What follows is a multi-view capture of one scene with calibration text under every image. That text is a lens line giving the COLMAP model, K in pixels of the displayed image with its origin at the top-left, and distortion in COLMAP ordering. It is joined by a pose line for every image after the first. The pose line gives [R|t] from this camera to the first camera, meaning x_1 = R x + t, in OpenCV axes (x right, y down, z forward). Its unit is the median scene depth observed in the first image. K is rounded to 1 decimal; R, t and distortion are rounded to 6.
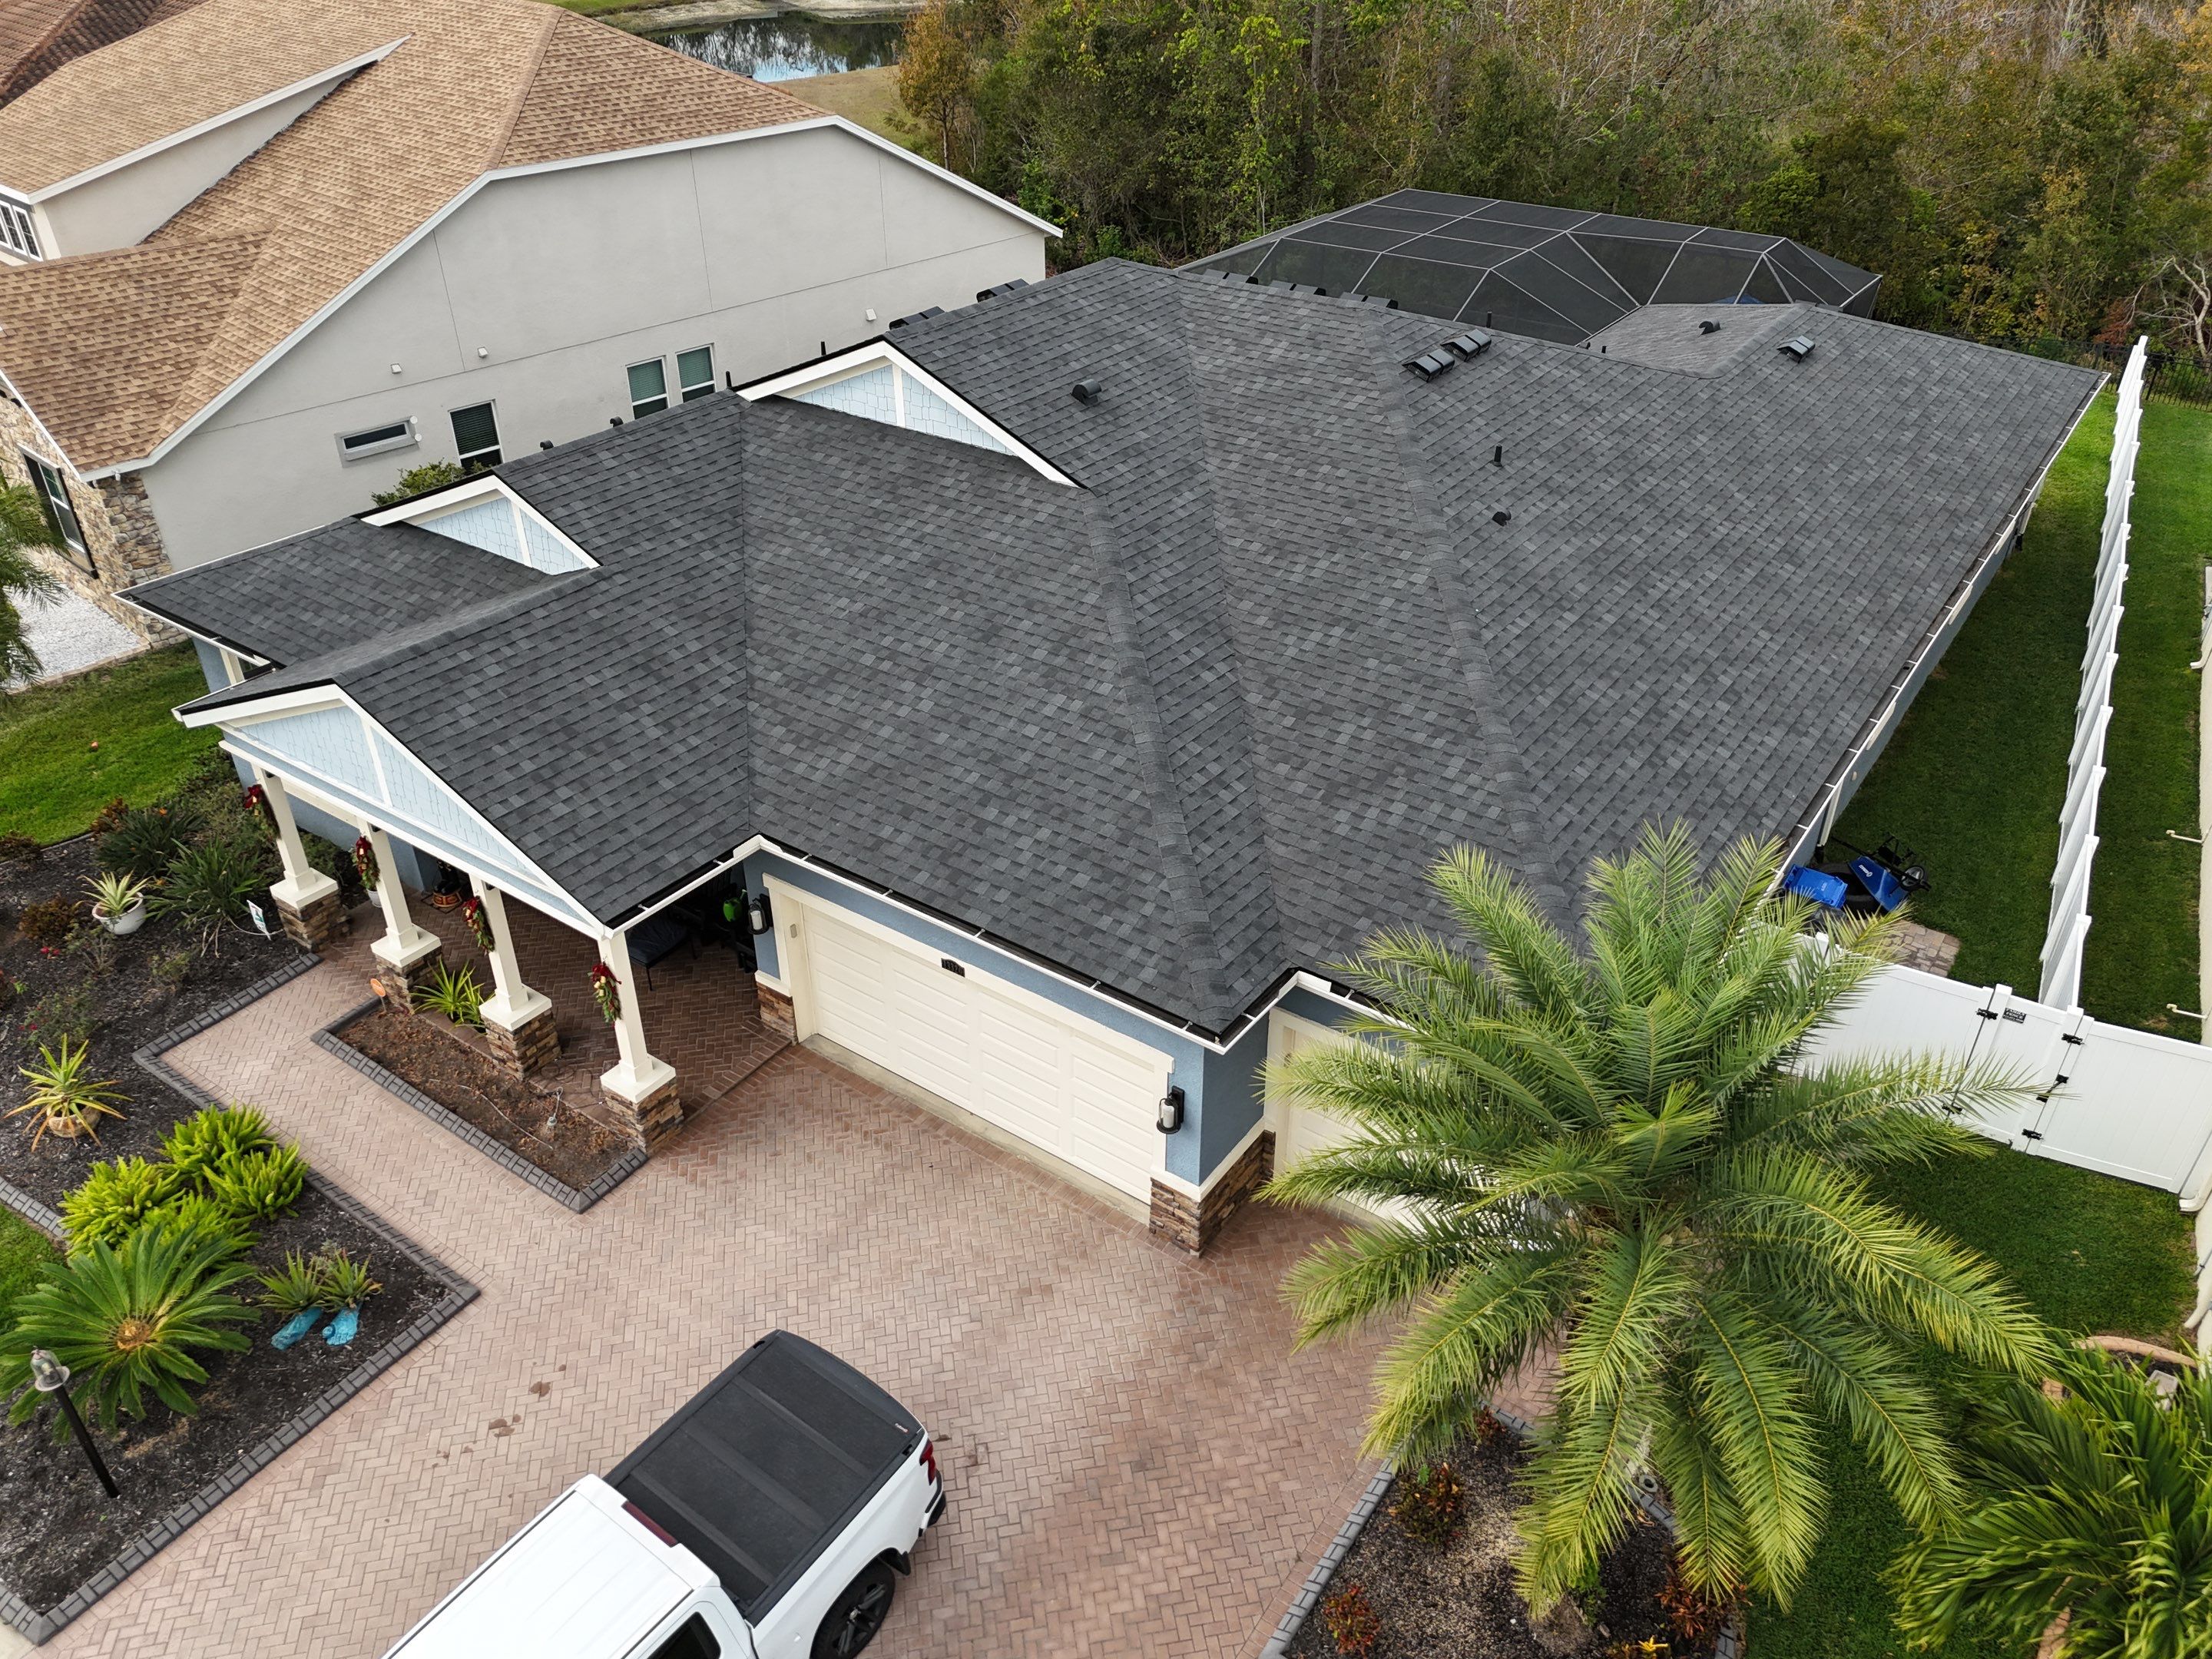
lens RADIAL K [[1623.5, 0, 1117.1], [0, 1623.5, 832.1], [0, 0, 1]] dist [0.078706, -0.071964]
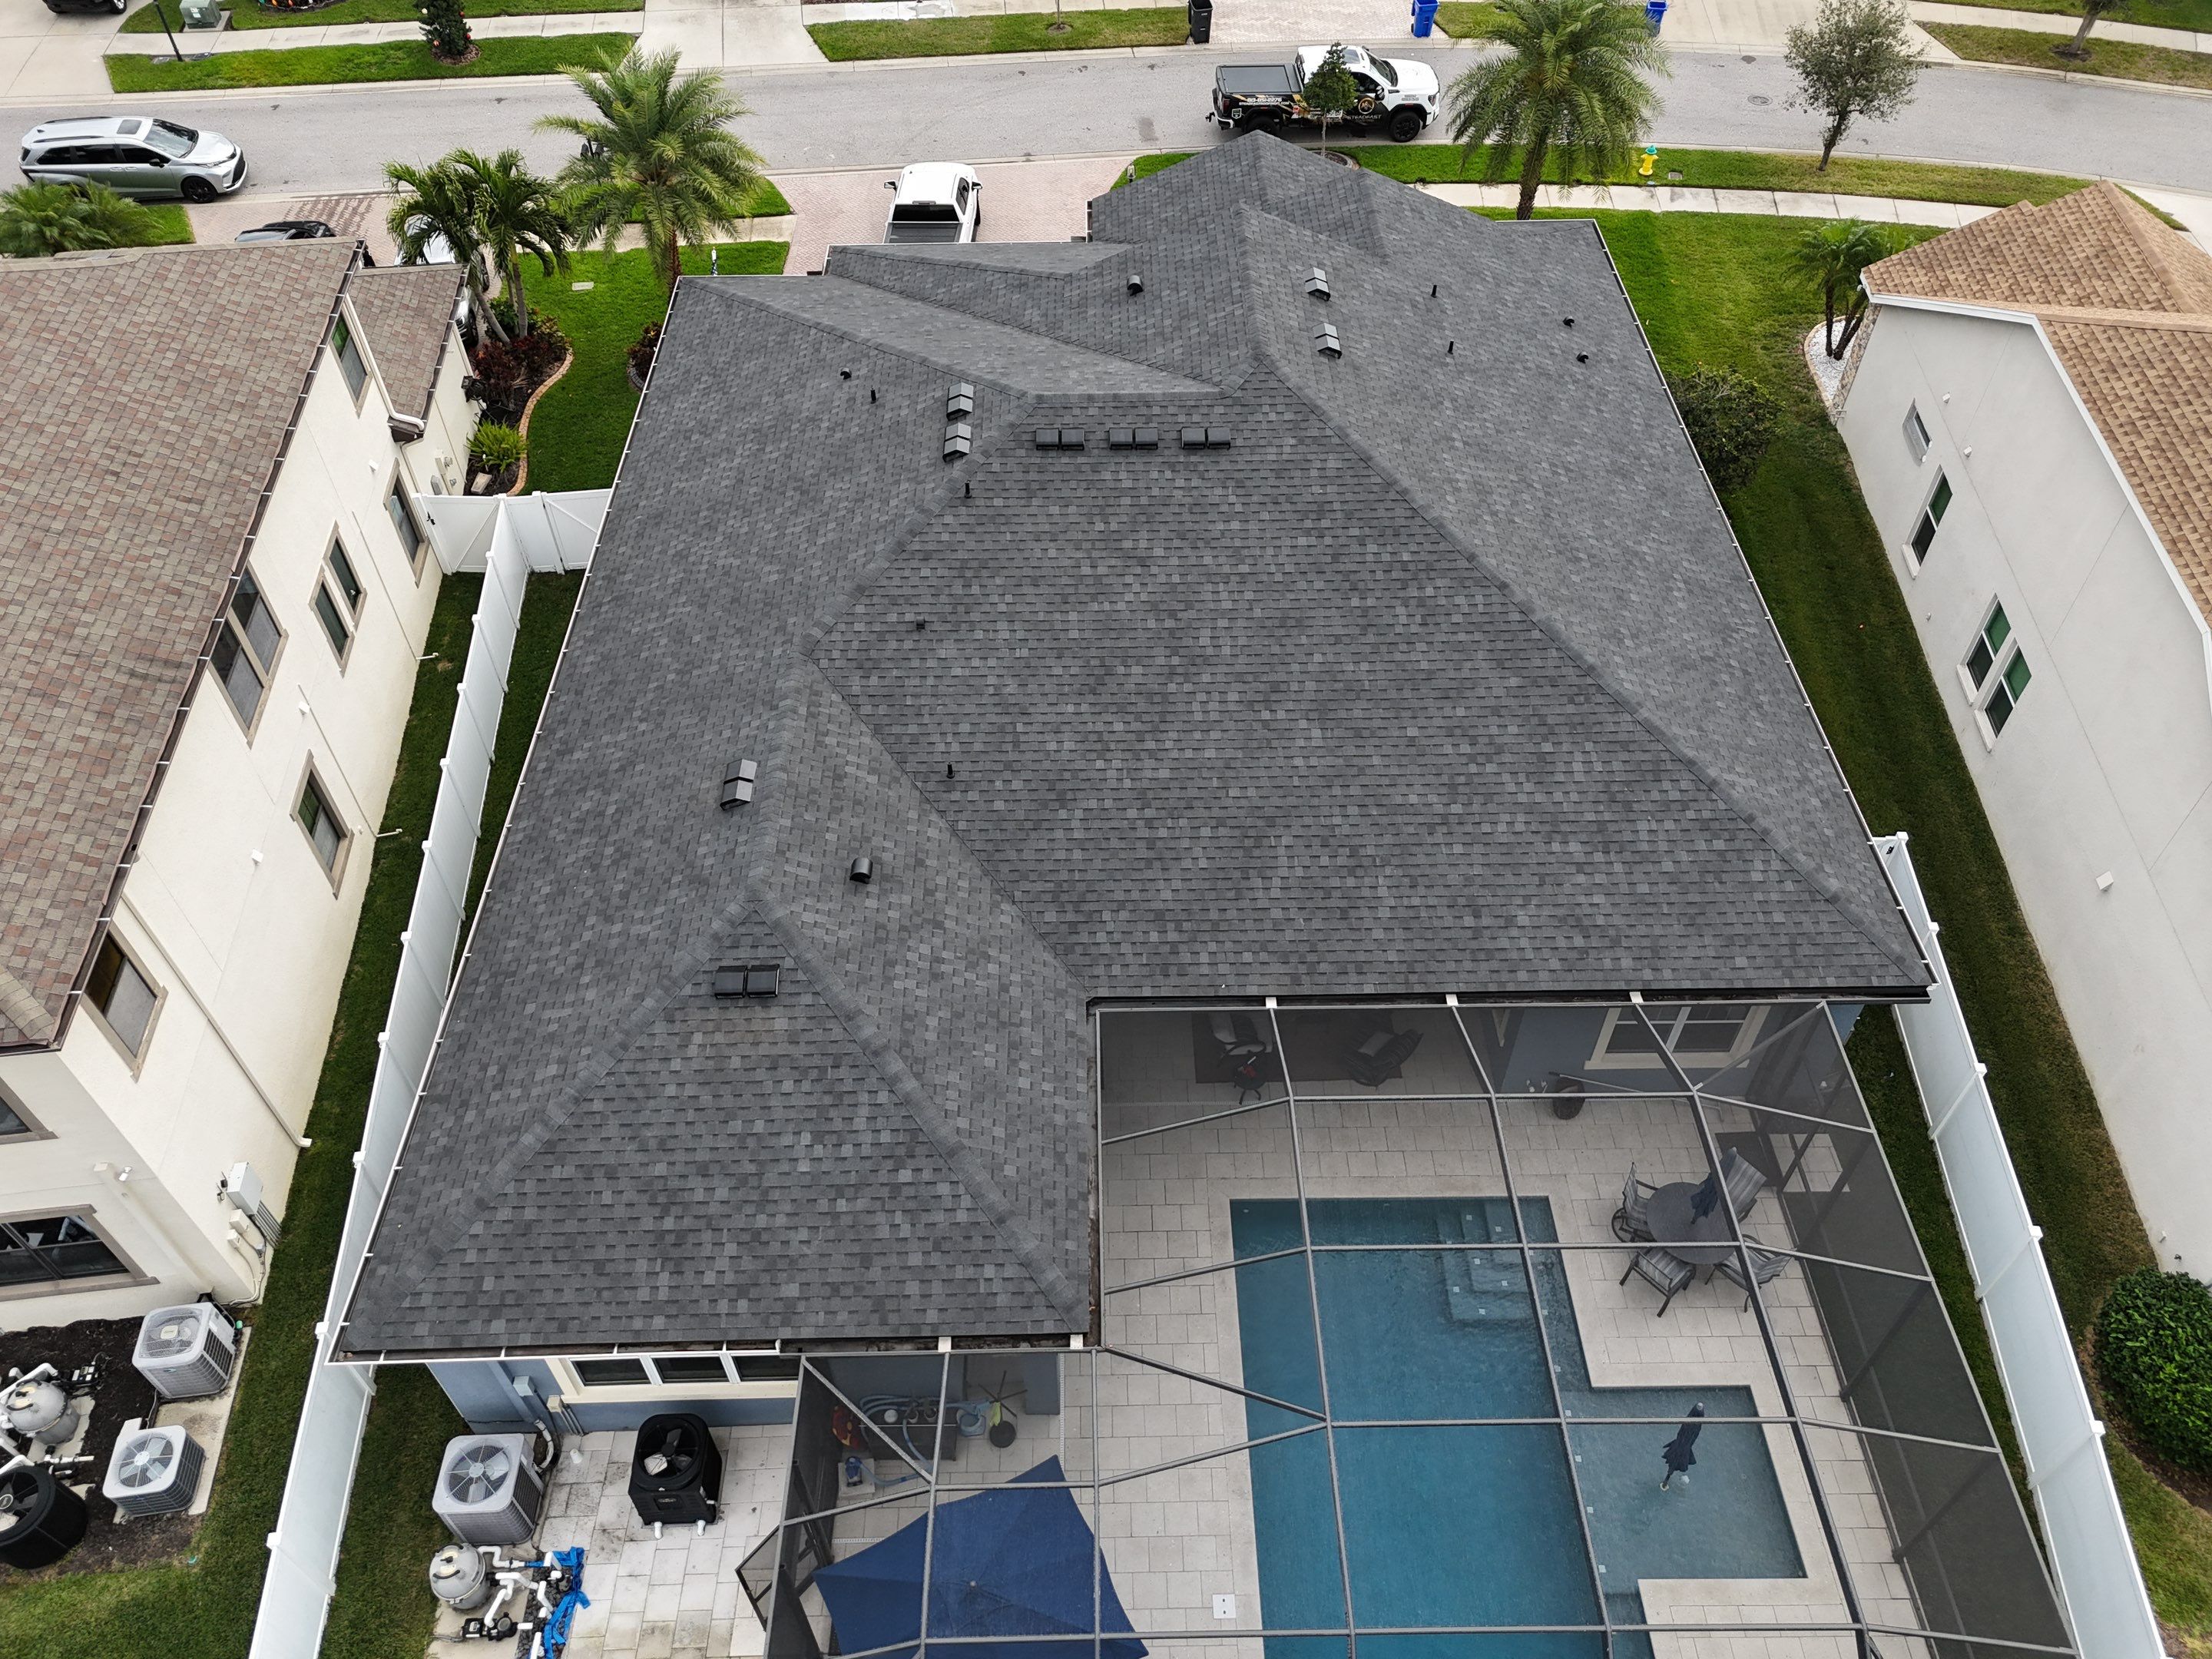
lens RADIAL K [[1623.5, 0, 1112.5], [0, 1623.5, 824.6], [0, 0, 1]] dist [0.078706, -0.071964]
pose [[-0.807626, 0.431052, -0.402411, 0.850553], [-0.317636, 0.256959, 0.912732, -1.589425], [0.496838, 0.864966, -0.070609, 1.648789]]
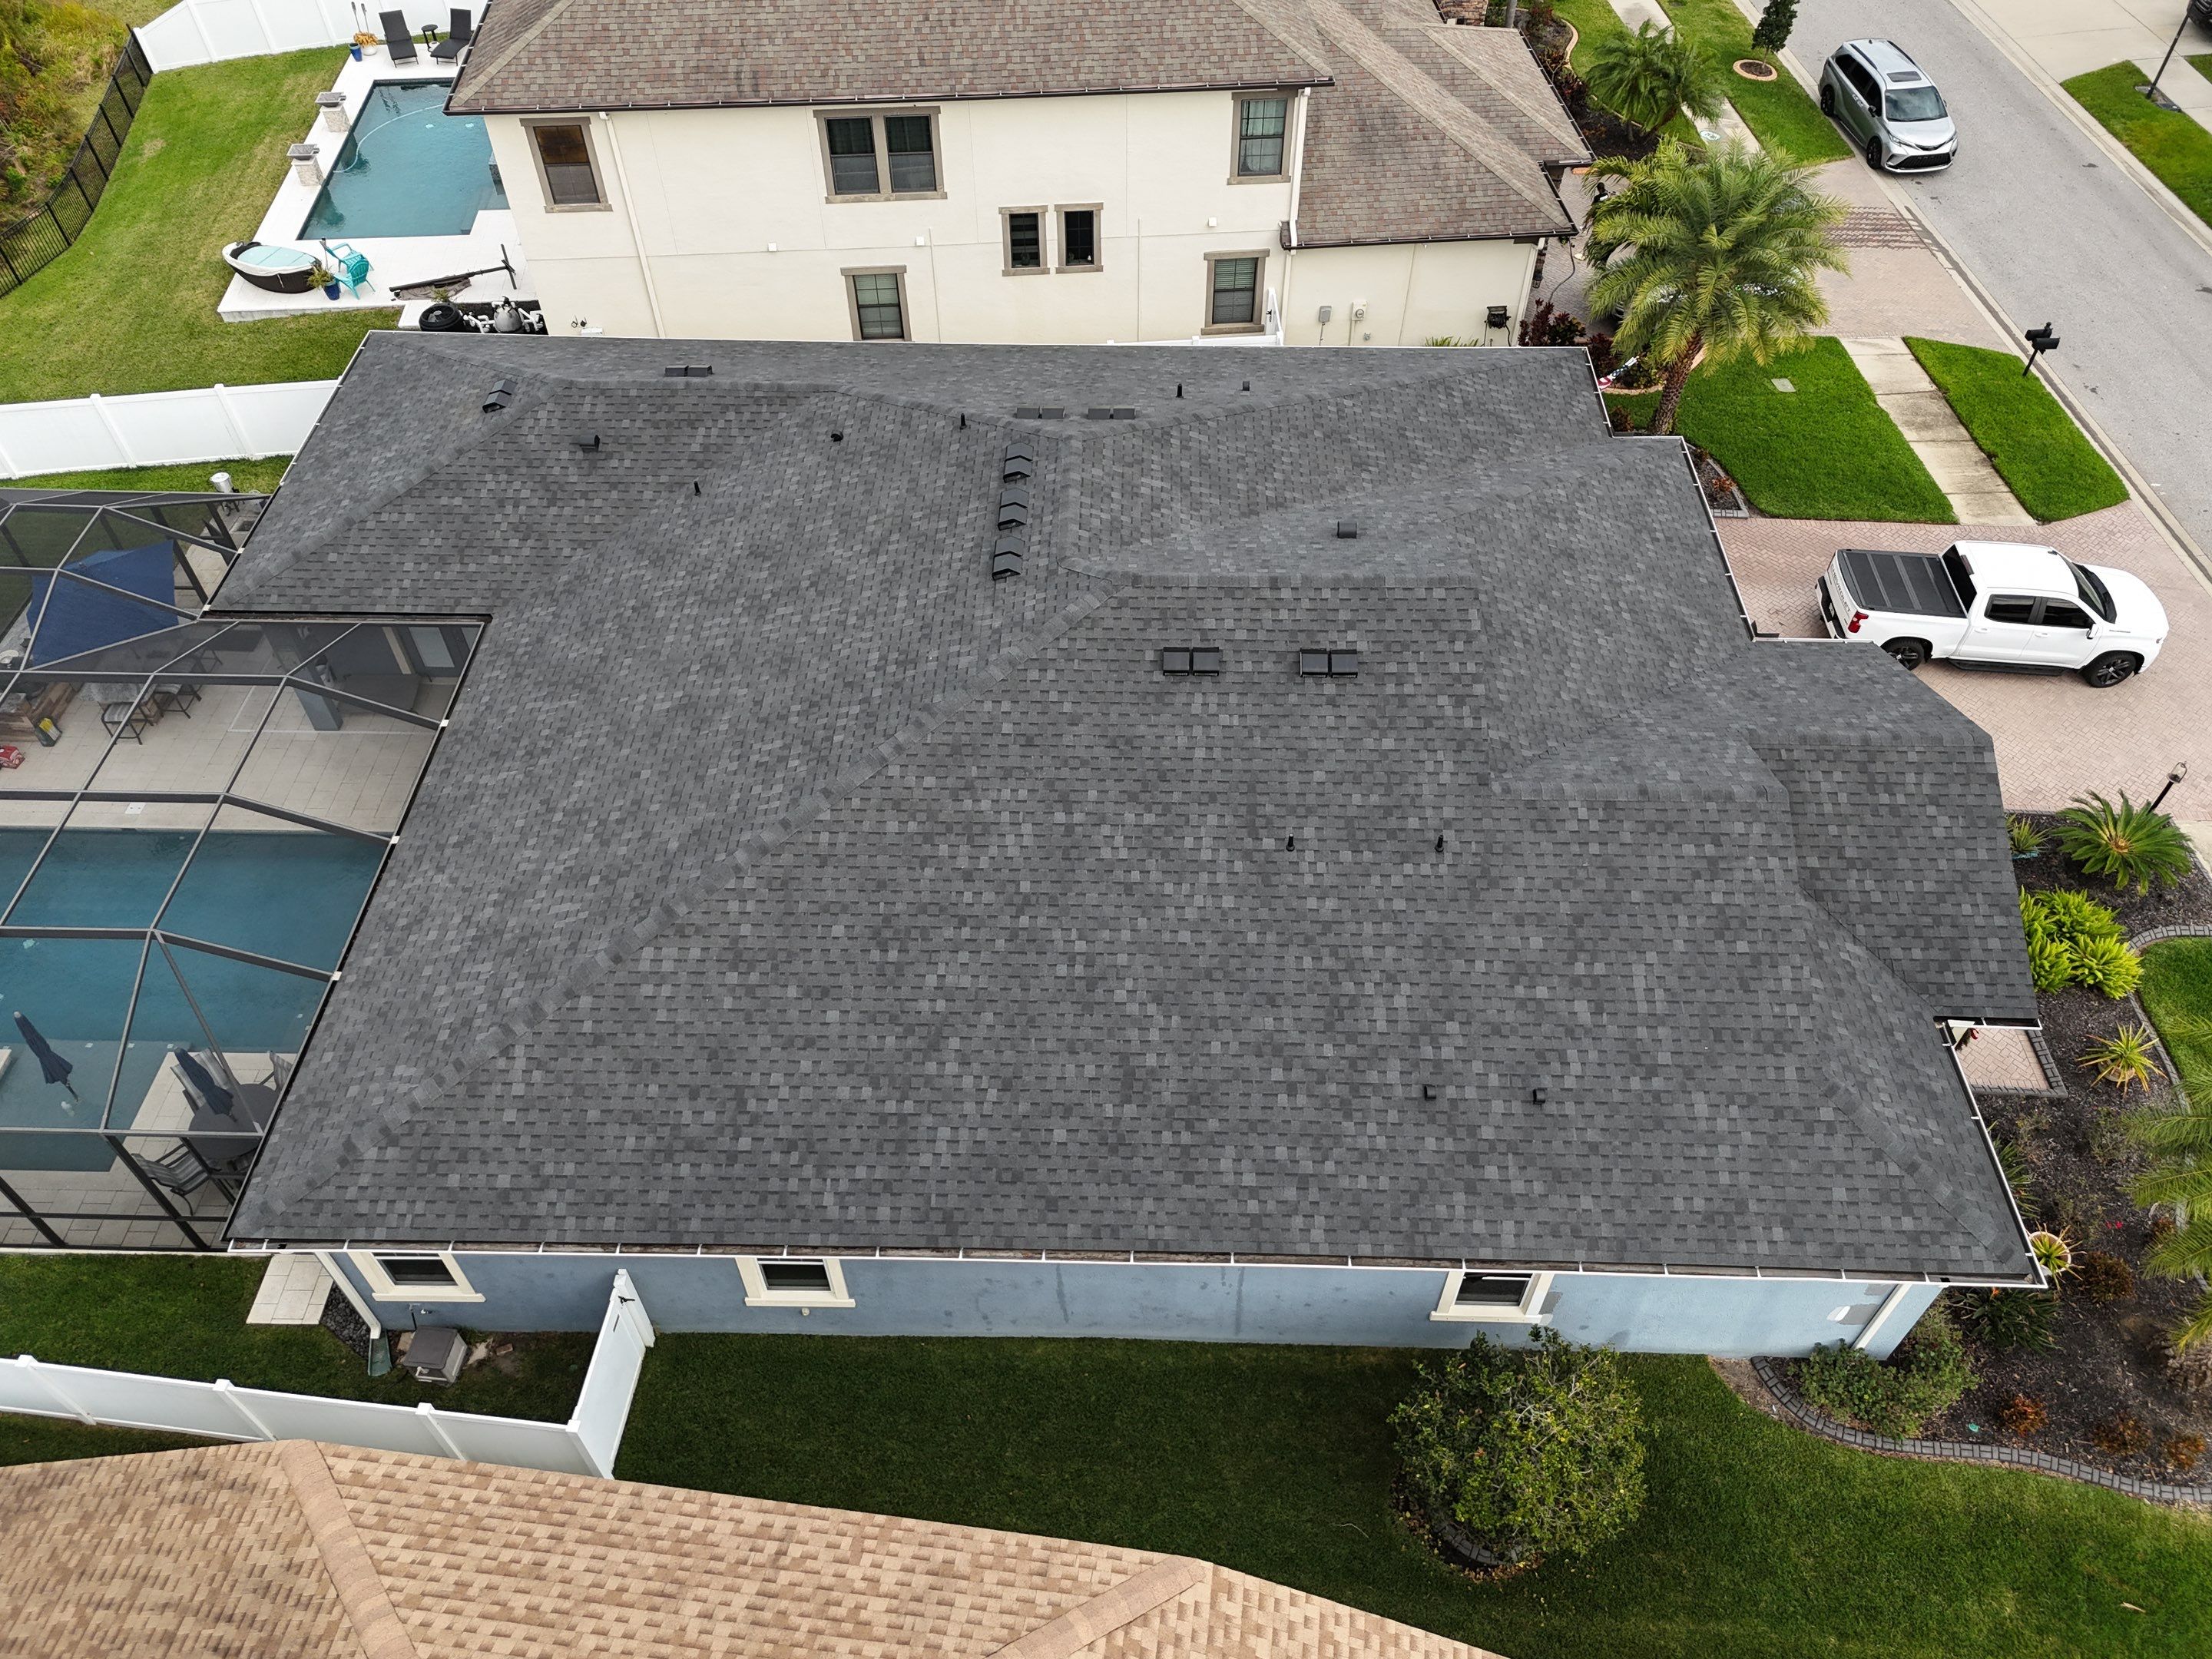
lens RADIAL K [[1623.5, 0, 1116.1], [0, 1623.5, 821.7], [0, 0, 1]] dist [0.078706, -0.071964]
pose [[-0.556460, -0.617464, 0.555959, -0.783486], [0.447399, 0.341161, 0.826706, -1.374180], [-0.700133, 0.708764, 0.086411, 1.283591]]
